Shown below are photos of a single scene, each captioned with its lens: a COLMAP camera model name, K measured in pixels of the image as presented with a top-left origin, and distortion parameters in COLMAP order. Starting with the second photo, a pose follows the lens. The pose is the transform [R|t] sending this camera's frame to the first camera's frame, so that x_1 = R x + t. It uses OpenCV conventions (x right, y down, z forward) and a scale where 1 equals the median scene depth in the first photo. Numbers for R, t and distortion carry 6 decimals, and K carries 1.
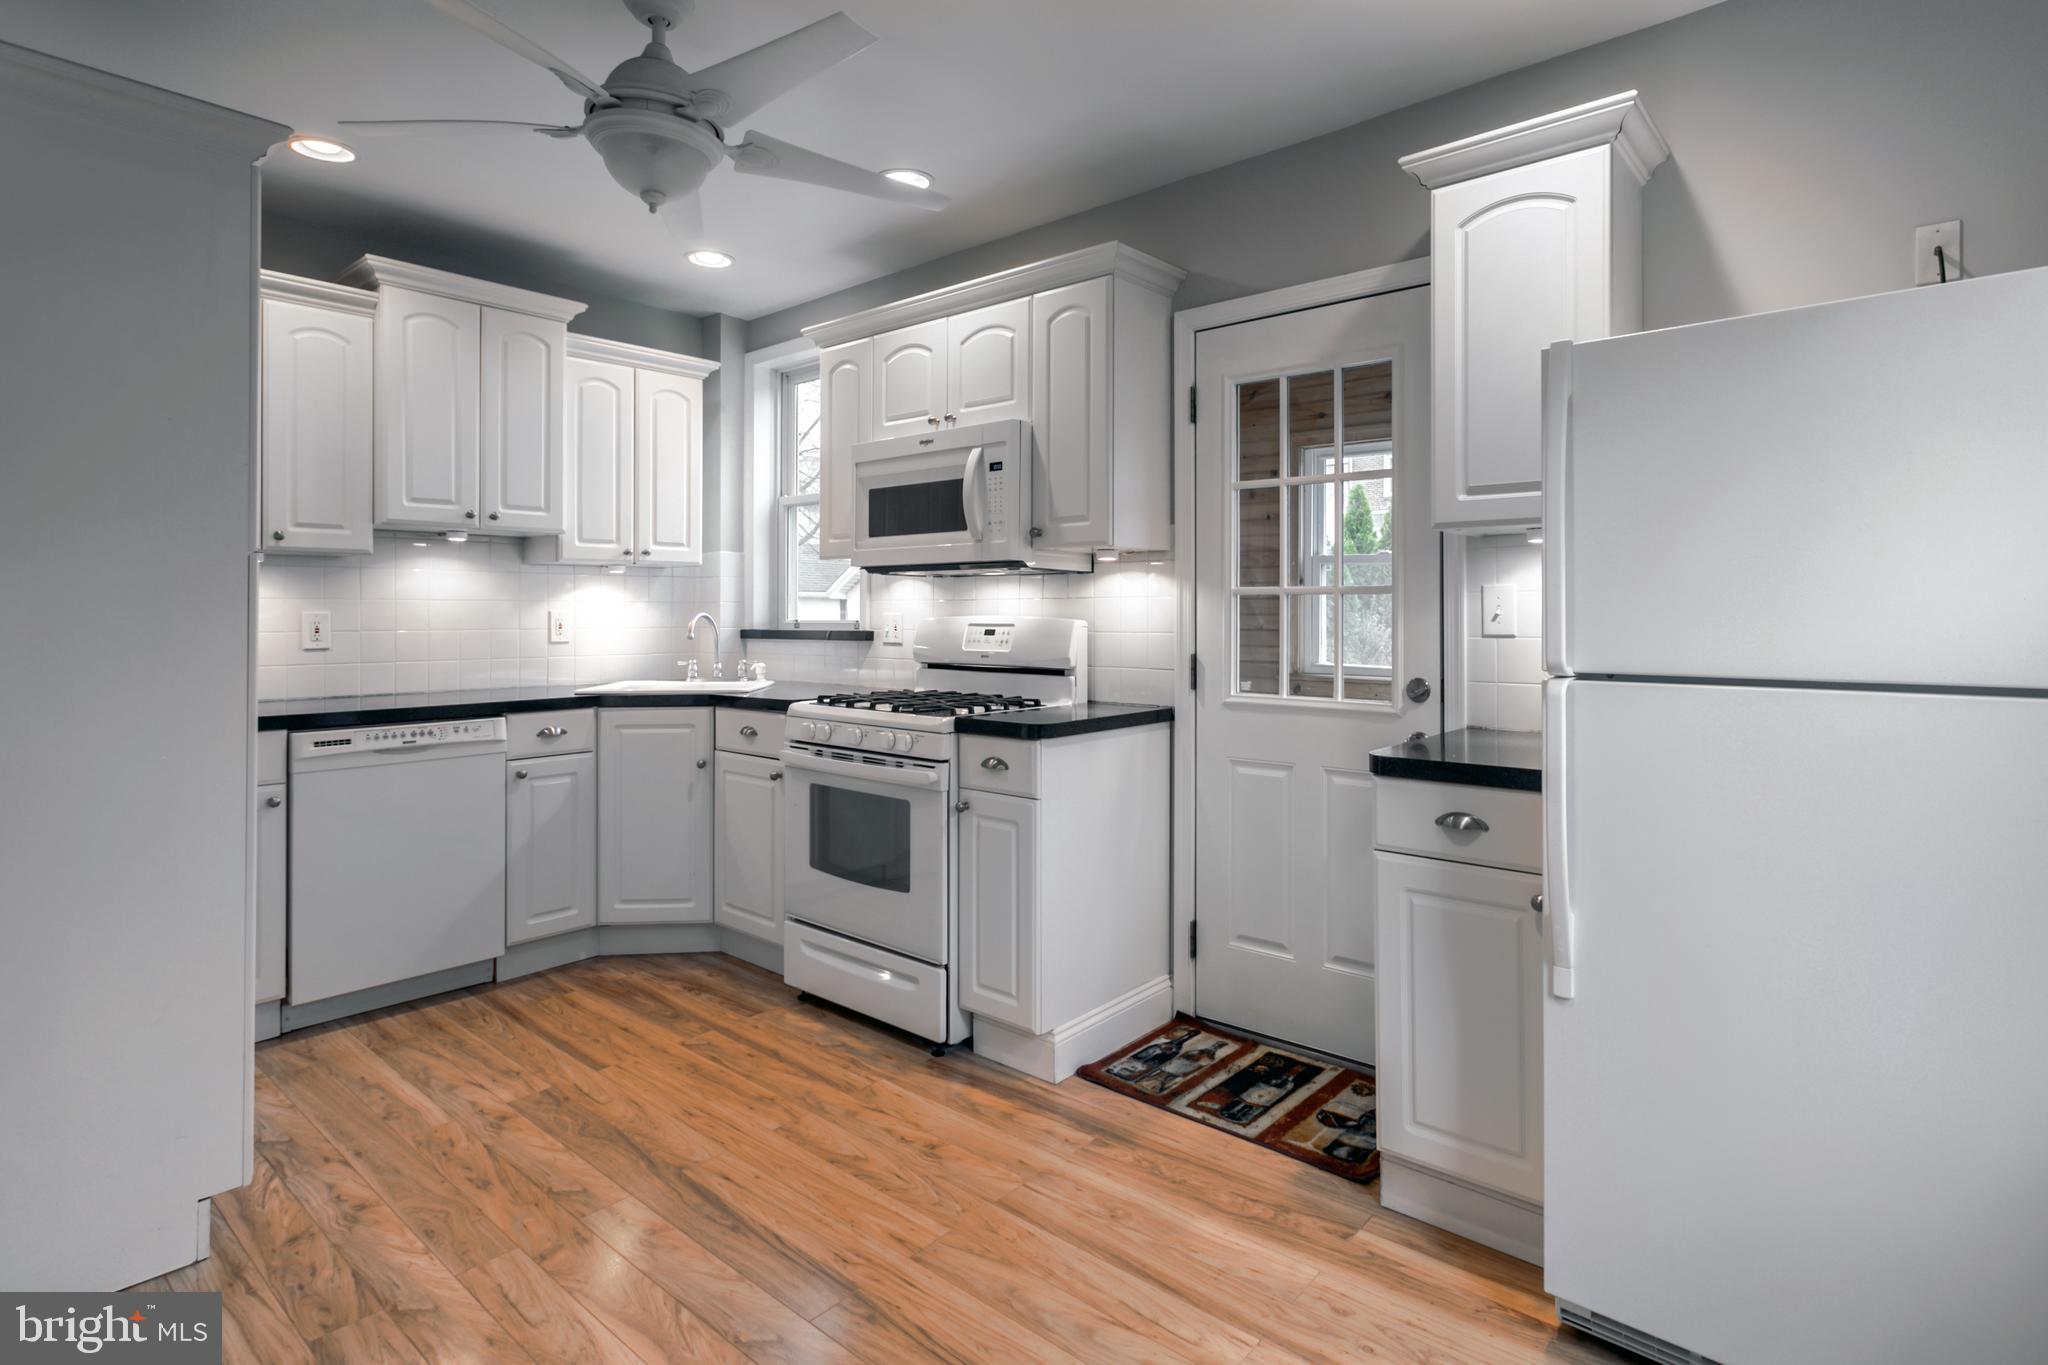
lens RADIAL K [[1053.4, 0, 1034.4], [0, 1053.4, 606.9], [0, 0, 1]] dist [0.002453, -0.000143]
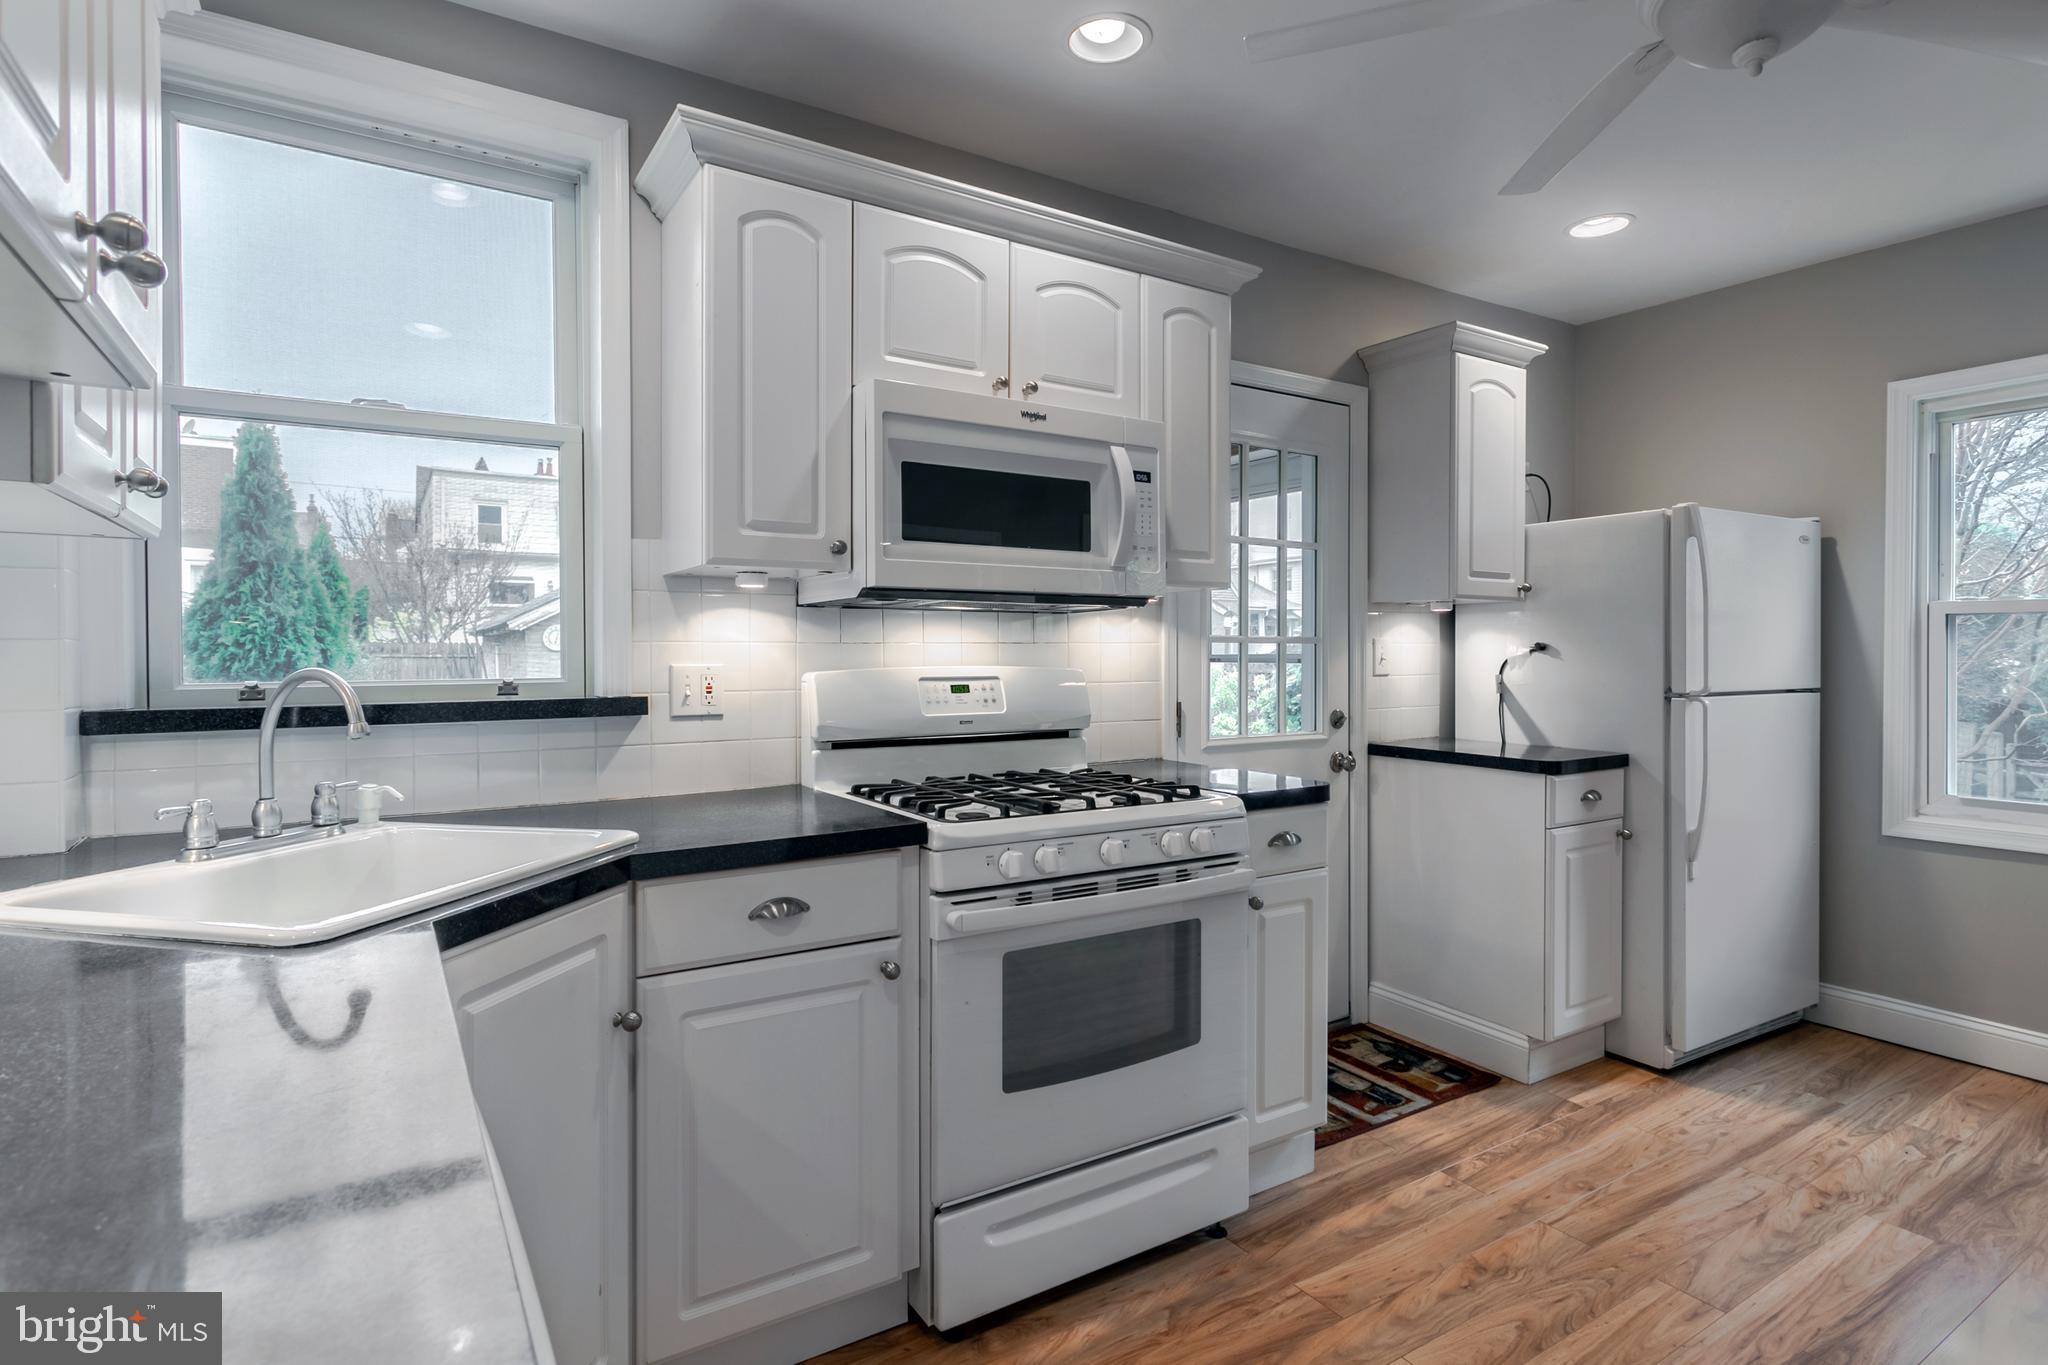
lens RADIAL K [[970.5, 0, 1024.9], [0, 970.5, 658.9], [0, 0, 1]] dist [-0.000872, 0.000144]
pose [[0.313283, -0.008227, 0.949624, -0.774307], [-0.003404, 0.999946, 0.009786, -0.003641], [-0.949654, -0.006298, 0.313238, 0.875499]]
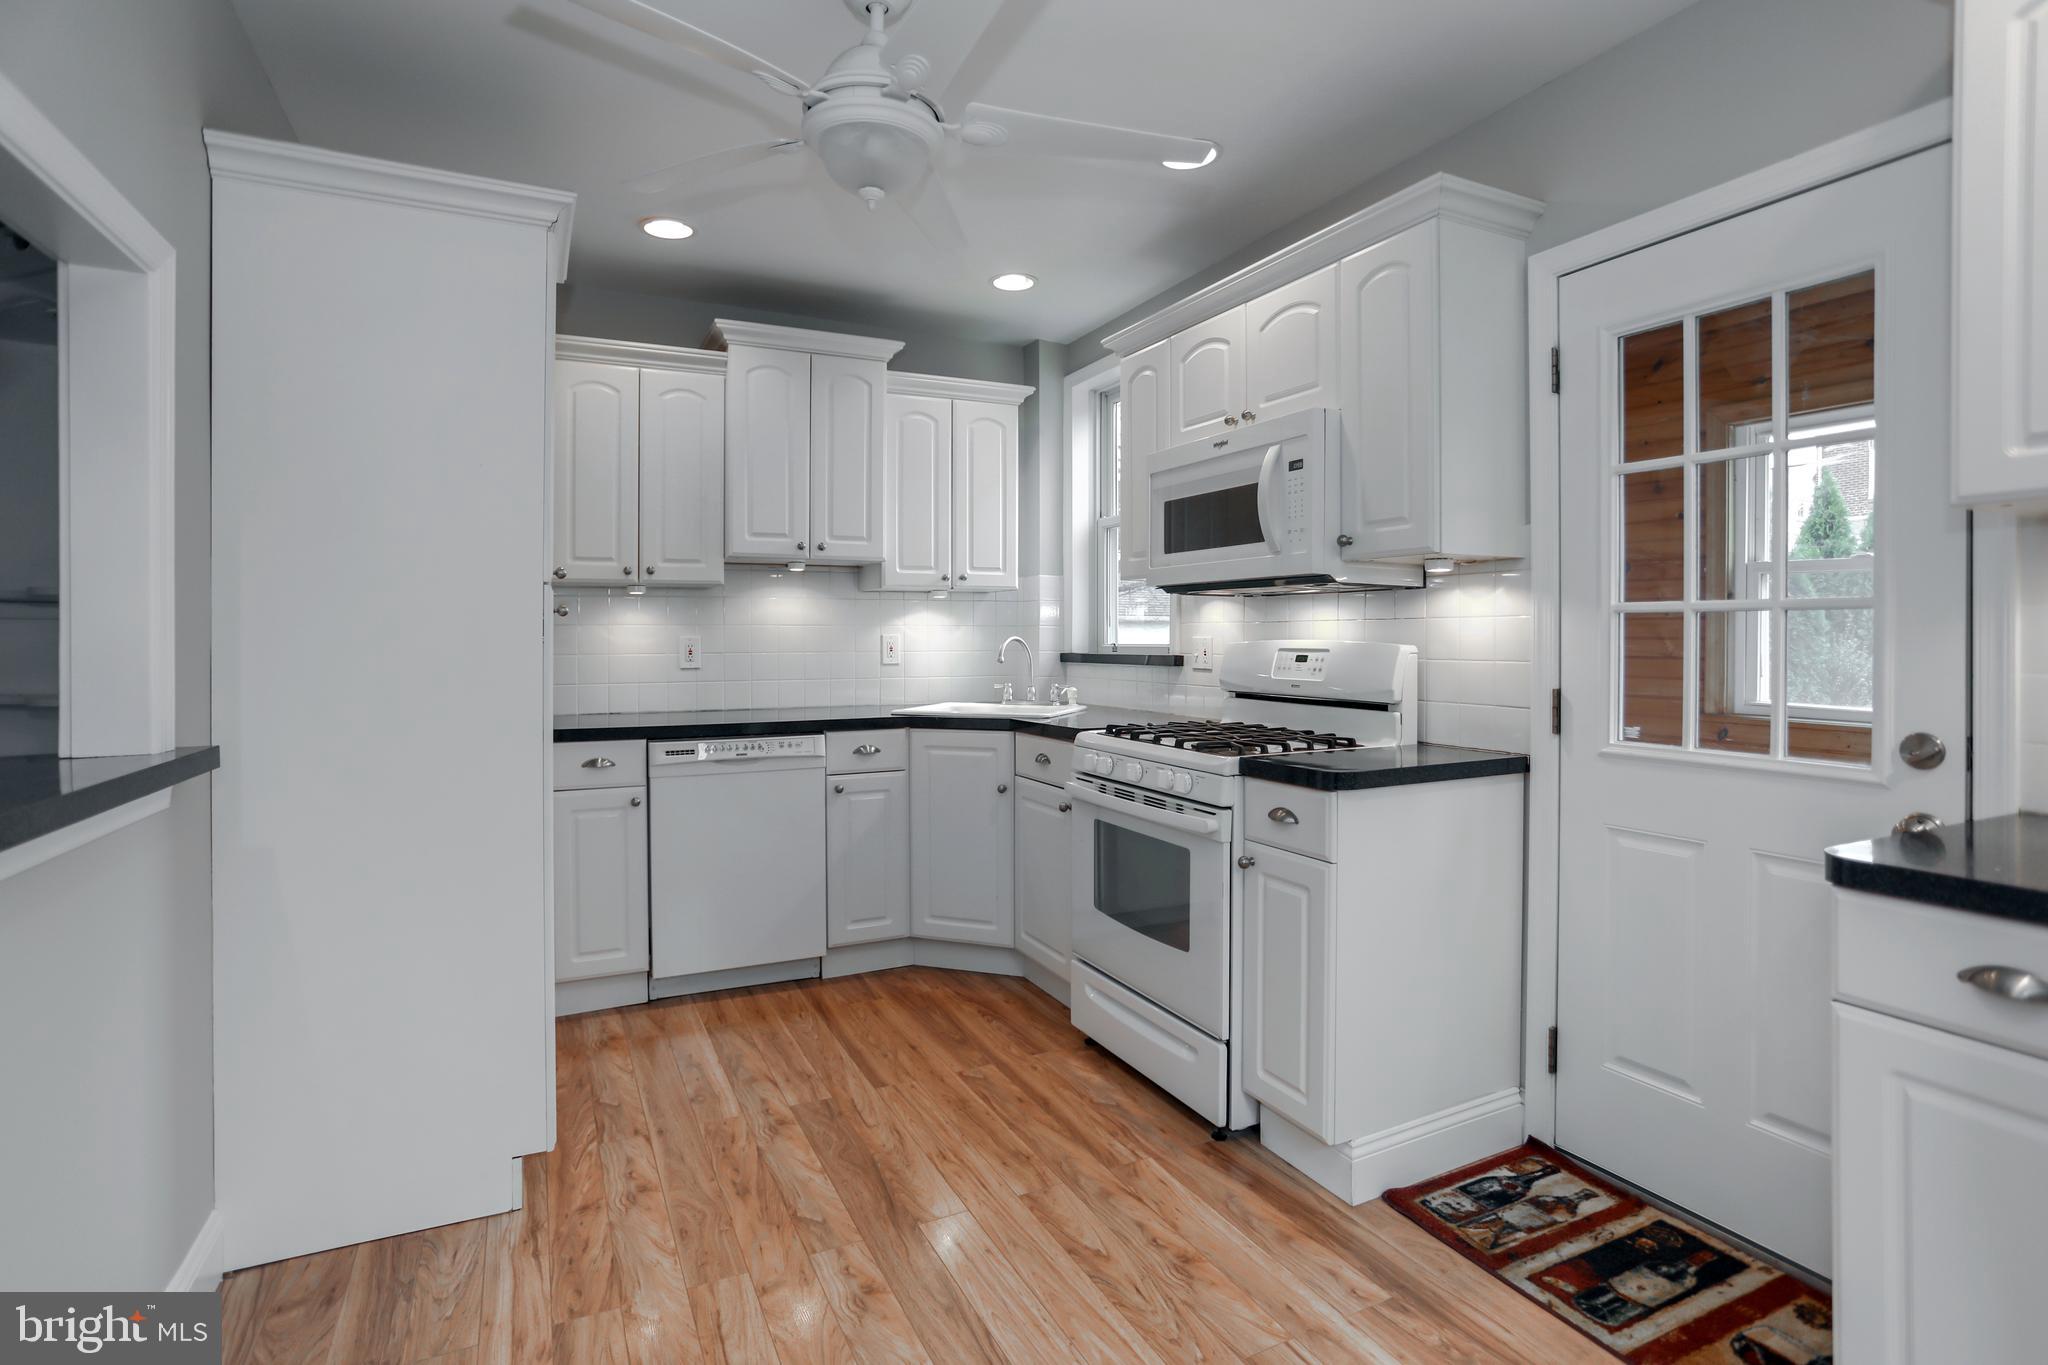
lens RADIAL K [[992.5, 0, 982.3], [0, 992.5, 638.8], [0, 0, 1]] dist [-0.050457, 0.022267]
pose [[0.912183, -0.000126, -0.409783, 0.060604], [0.003756, 0.999961, 0.008054, 0.000174], [0.409766, -0.008886, 0.912147, 0.168435]]
